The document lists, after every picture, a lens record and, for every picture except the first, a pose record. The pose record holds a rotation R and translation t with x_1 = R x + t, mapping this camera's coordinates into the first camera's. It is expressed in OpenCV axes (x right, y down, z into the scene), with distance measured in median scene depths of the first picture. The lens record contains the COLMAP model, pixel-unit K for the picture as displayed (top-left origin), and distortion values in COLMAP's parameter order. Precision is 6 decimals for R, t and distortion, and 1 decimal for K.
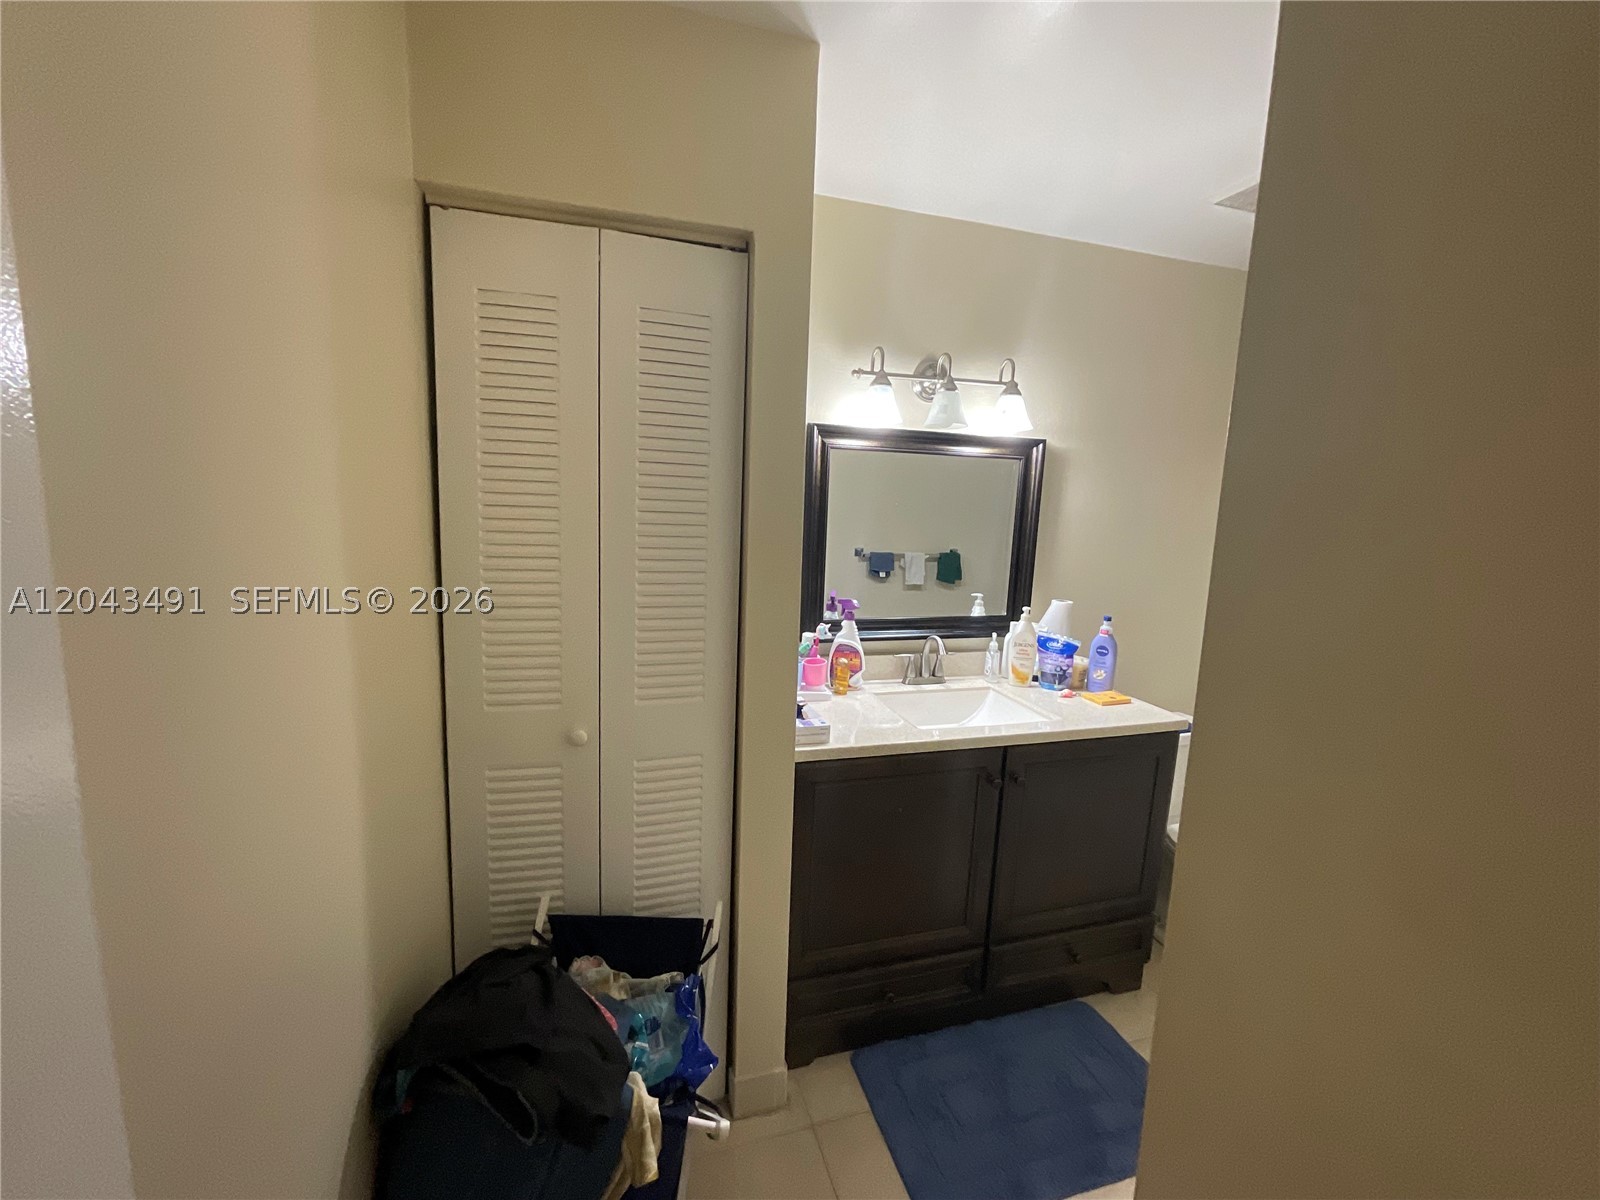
lens RADIAL K [[651.8, 0, 796.2], [0, 651.8, 596.2], [0, 0, 1]] dist [0.006367, -0.000075]
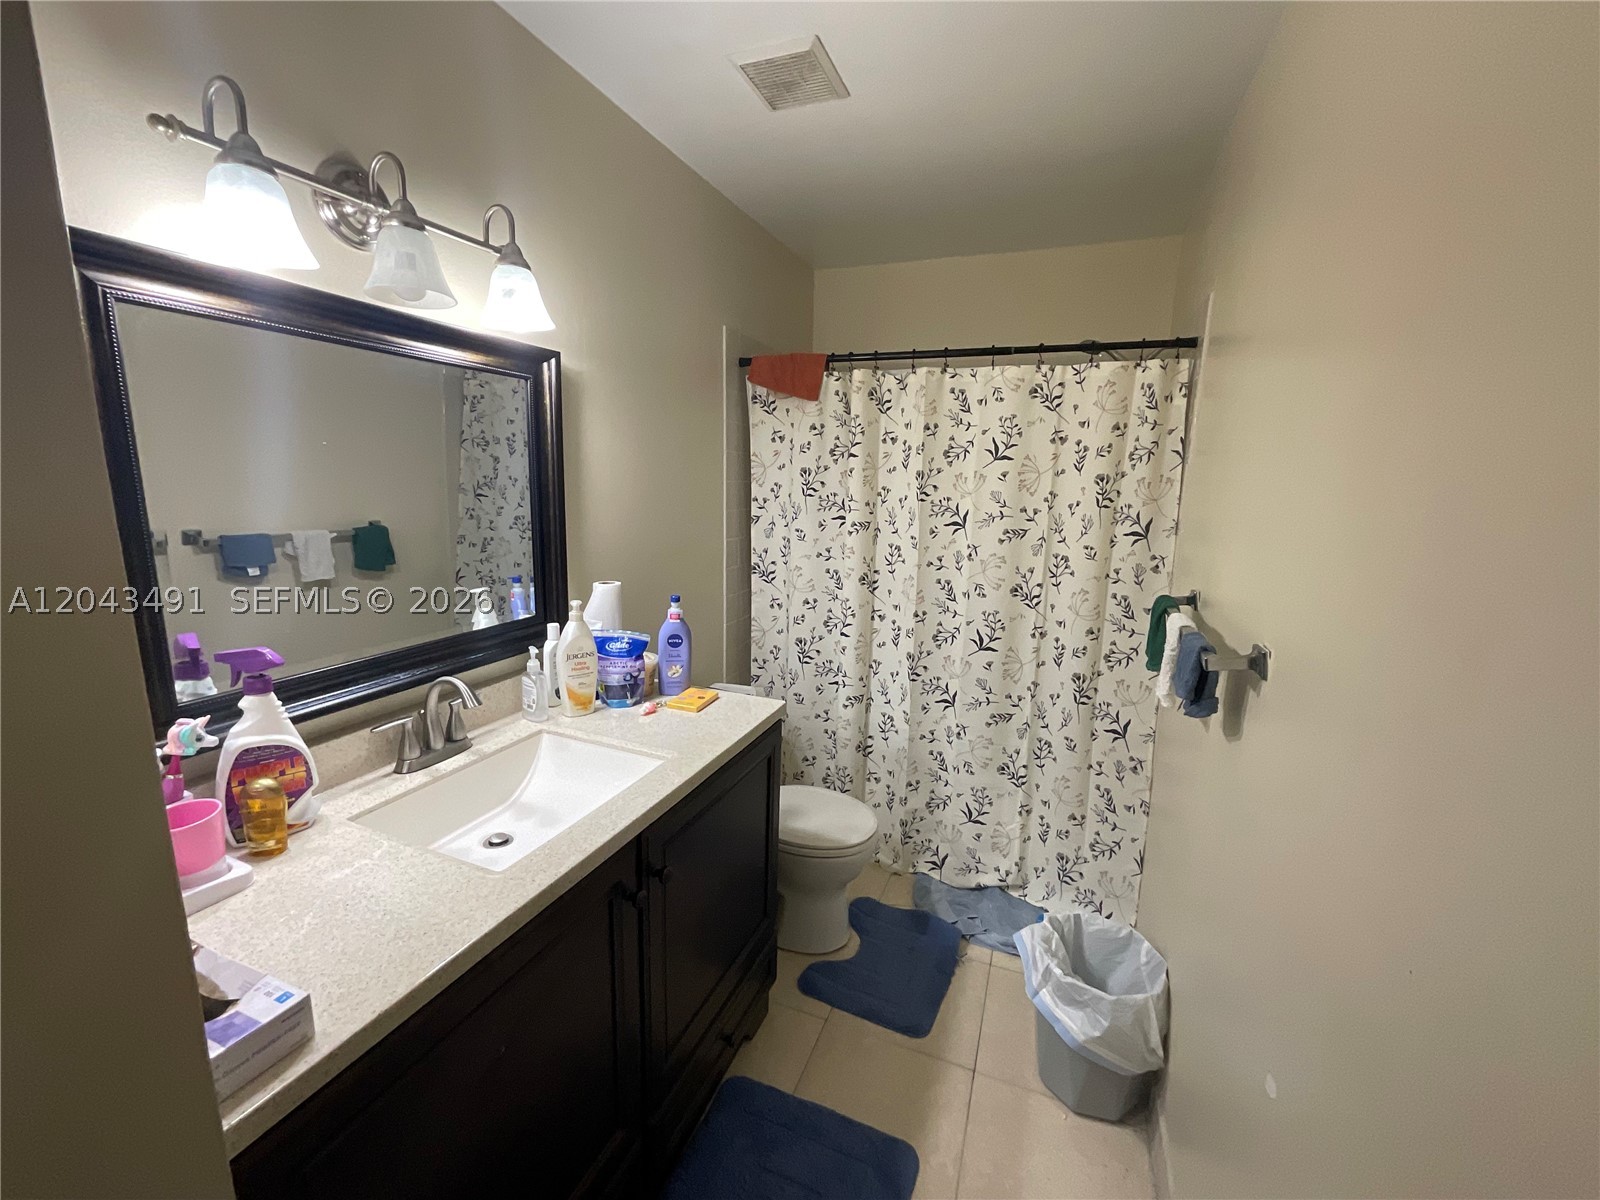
lens RADIAL K [[651.8, 0, 796.2], [0, 651.8, 596.2], [0, 0, 1]] dist [0.006367, -0.000075]
pose [[0.631734, -0.157520, 0.759013, -0.018781], [0.109836, 0.987447, 0.113509, -0.040105], [-0.767365, 0.011659, 0.641105, 0.386829]]
